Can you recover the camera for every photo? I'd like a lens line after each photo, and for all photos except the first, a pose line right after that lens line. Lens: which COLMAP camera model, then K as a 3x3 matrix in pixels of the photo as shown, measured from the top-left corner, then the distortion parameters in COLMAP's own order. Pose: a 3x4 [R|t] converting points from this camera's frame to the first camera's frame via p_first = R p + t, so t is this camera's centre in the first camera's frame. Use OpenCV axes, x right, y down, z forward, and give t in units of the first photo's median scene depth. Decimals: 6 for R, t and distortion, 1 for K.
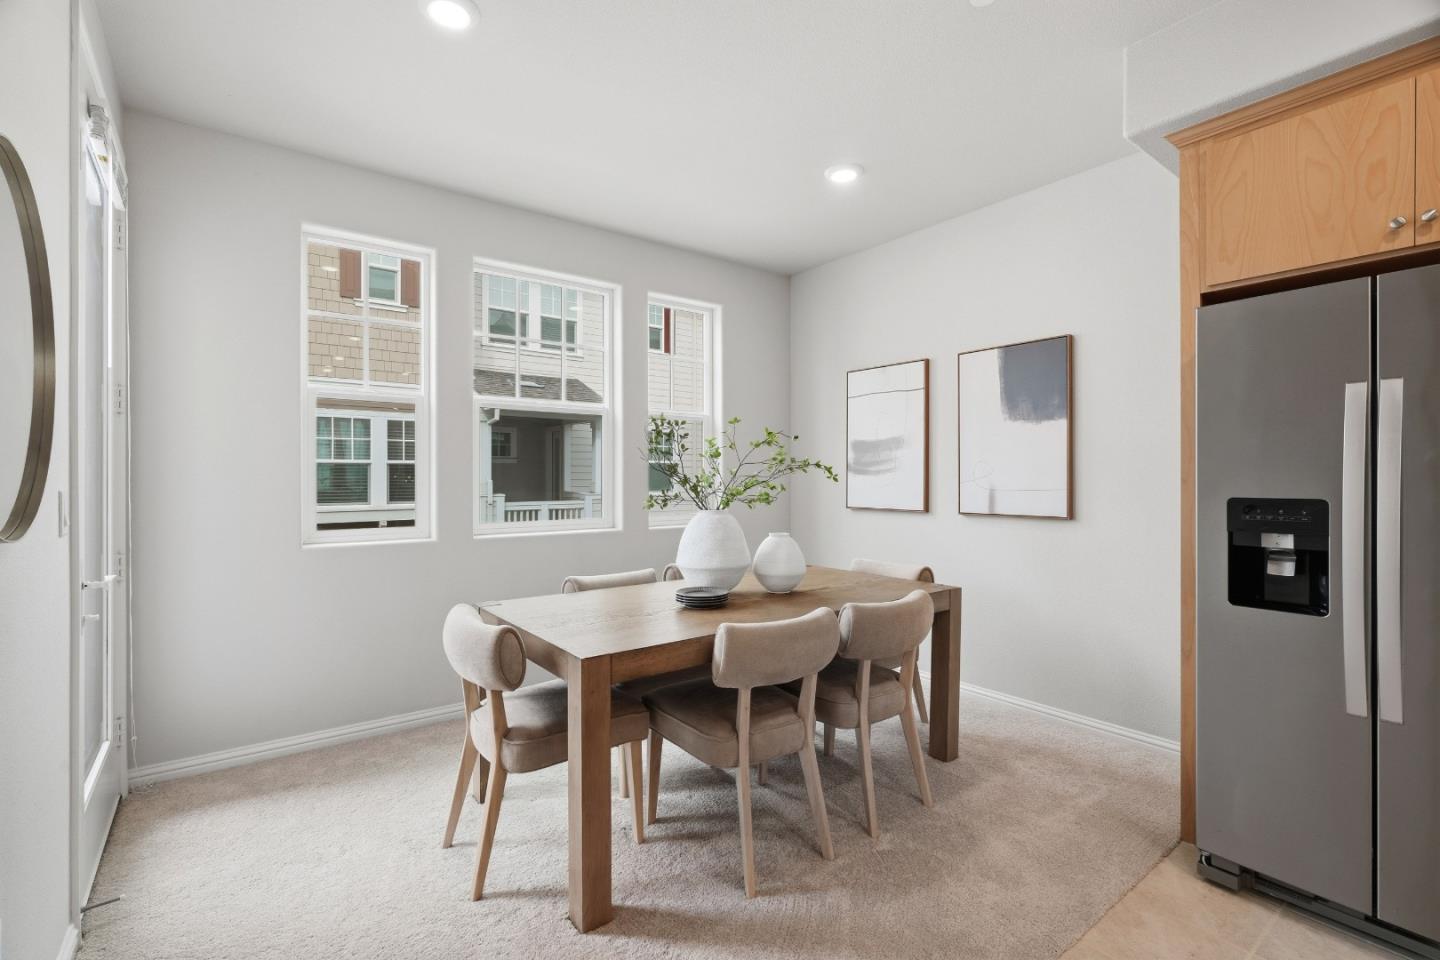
lens RADIAL K [[645.2, 0, 713.4], [0, 645.2, 483.4], [0, 0, 1]] dist [0.004131, 0.000794]
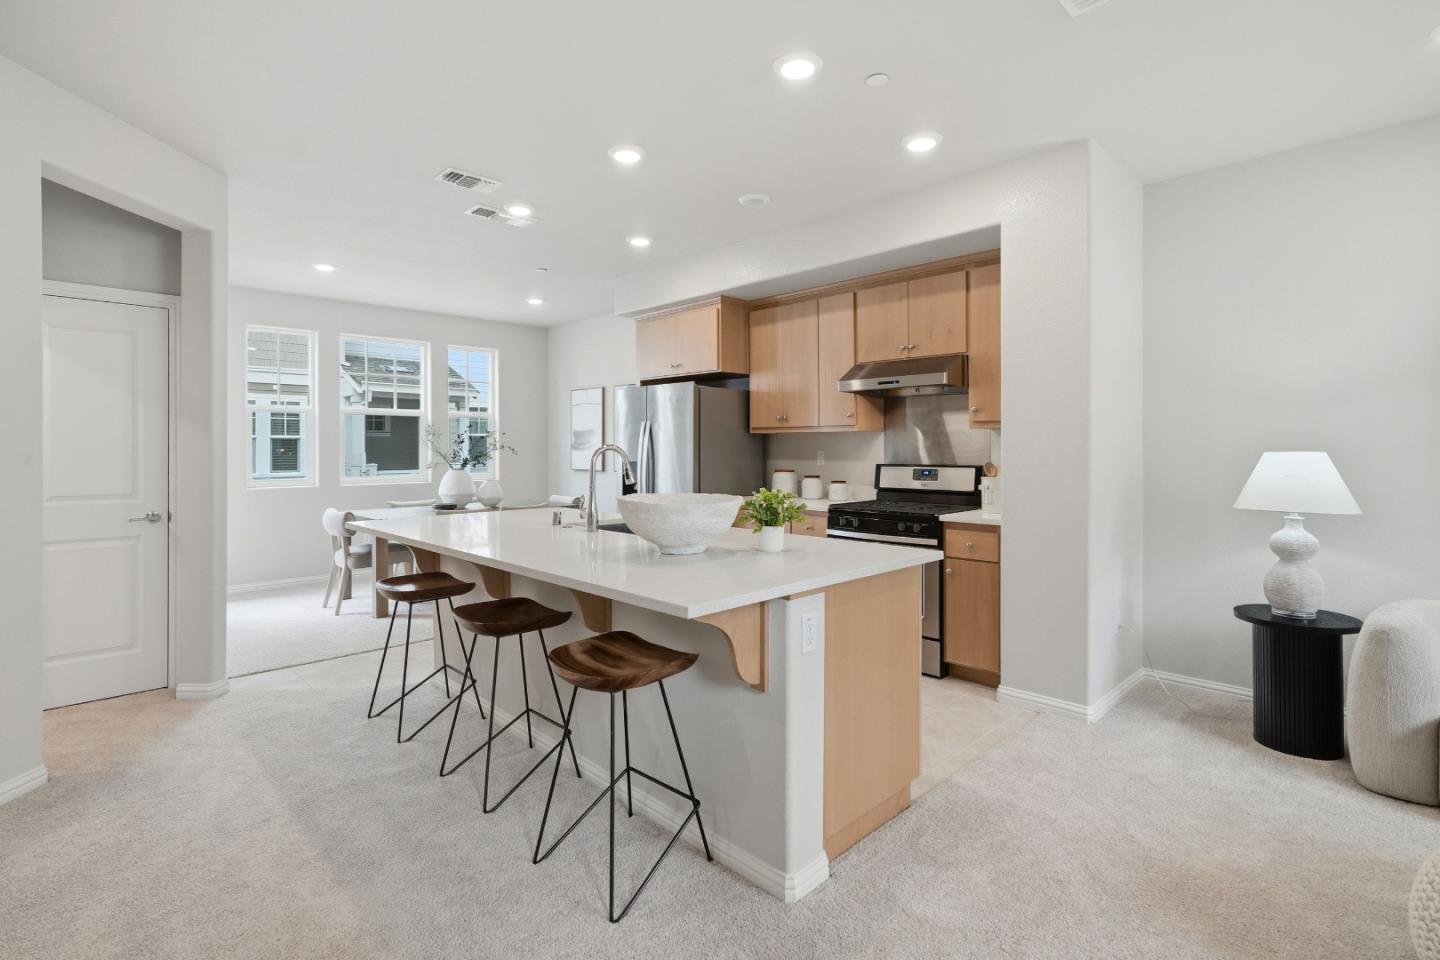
lens RADIAL K [[701.6, 0, 727.3], [0, 701.6, 443.8], [0, 0, 1]] dist [-0.004356, -0.000429]
pose [[0.991463, 0.000416, 0.130387, 0.552704], [0.001356, 0.999908, -0.013503, -0.006309], [-0.130381, 0.013565, 0.991371, -1.343332]]
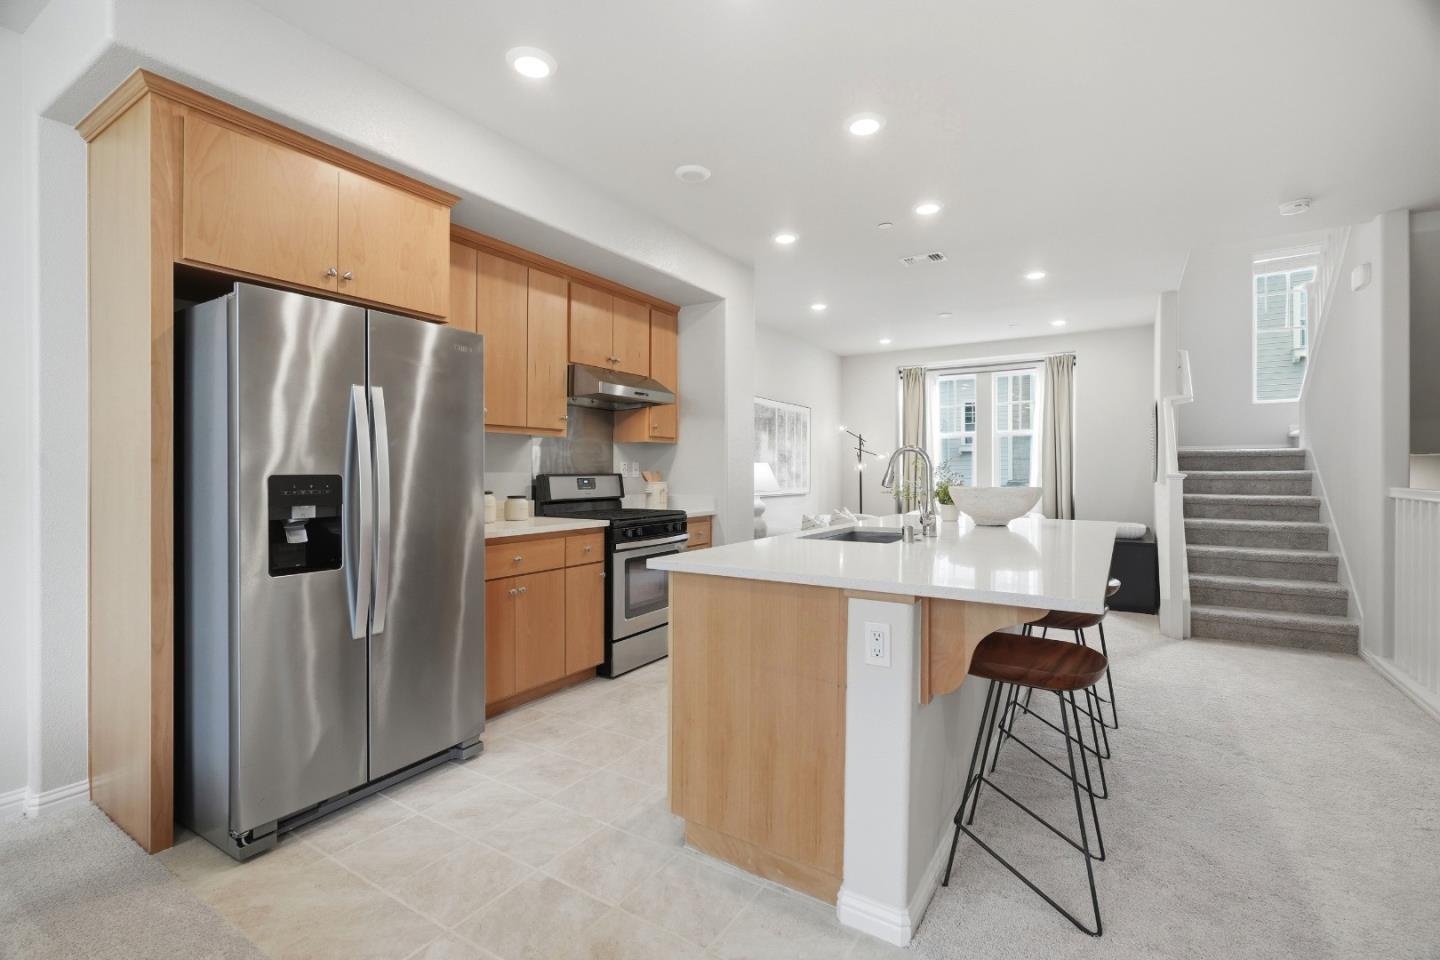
lens RADIAL K [[645.2, 0, 716.0], [0, 645.2, 469.7], [0, 0, 1]] dist [0.004131, 0.000794]
pose [[-0.346226, 0.013522, 0.938054, -0.365268], [0.023252, 0.999713, -0.005829, 0.028521], [-0.937863, 0.019793, -0.346441, 0.550716]]
